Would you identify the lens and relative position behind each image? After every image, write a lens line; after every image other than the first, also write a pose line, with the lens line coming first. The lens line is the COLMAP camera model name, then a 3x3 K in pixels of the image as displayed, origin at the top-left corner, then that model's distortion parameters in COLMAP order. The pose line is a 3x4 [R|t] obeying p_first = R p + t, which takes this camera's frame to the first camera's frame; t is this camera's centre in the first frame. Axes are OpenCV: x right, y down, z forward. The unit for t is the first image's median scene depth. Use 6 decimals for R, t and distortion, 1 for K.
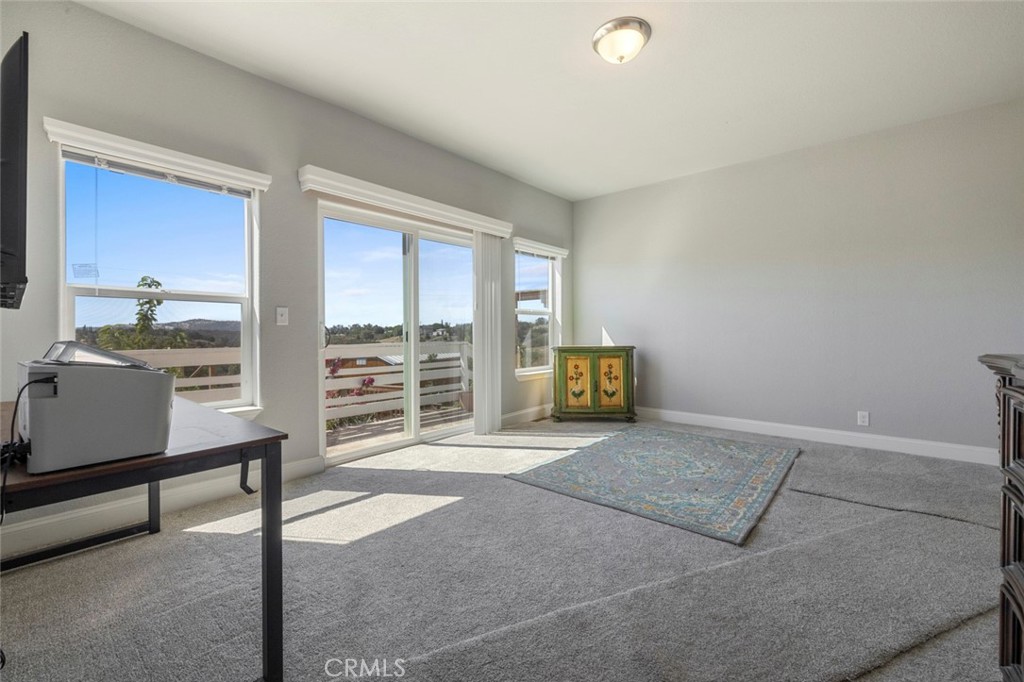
lens RADIAL K [[435.2, 0, 511.1], [0, 435.2, 336.9], [0, 0, 1]] dist [0.001498, 0.000171]
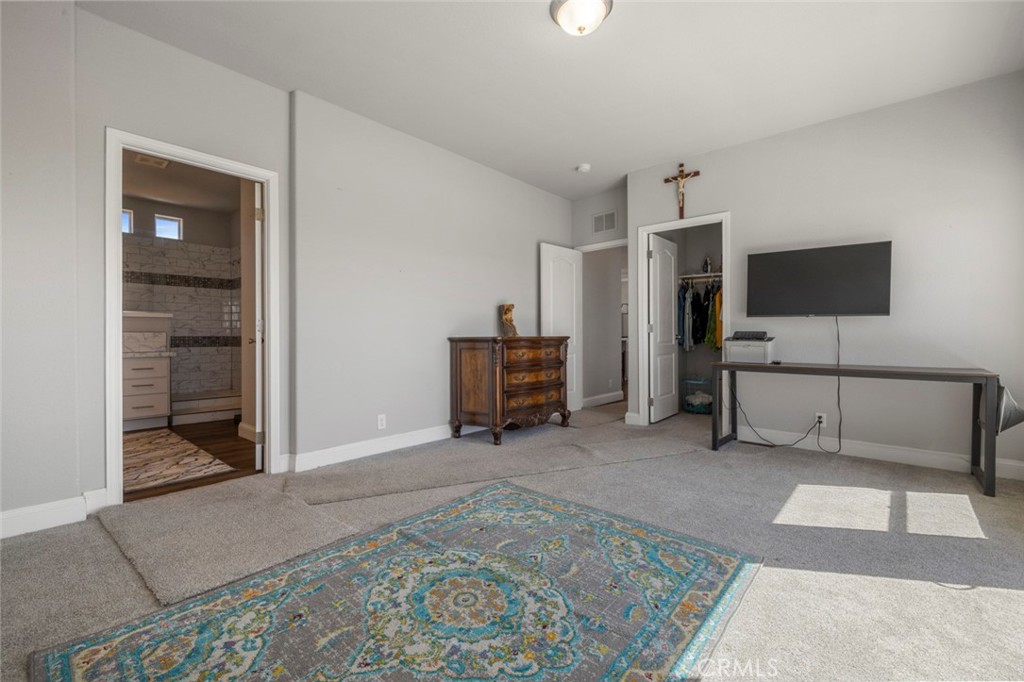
lens RADIAL K [[435.2, 0, 511.1], [0, 435.2, 336.9], [0, 0, 1]] dist [0.001498, 0.000171]
pose [[-0.999921, 0.006588, 0.010677, 0.374673], [0.006638, 0.999967, 0.004602, 0.006646], [-0.010647, 0.004673, -0.999932, 1.824343]]
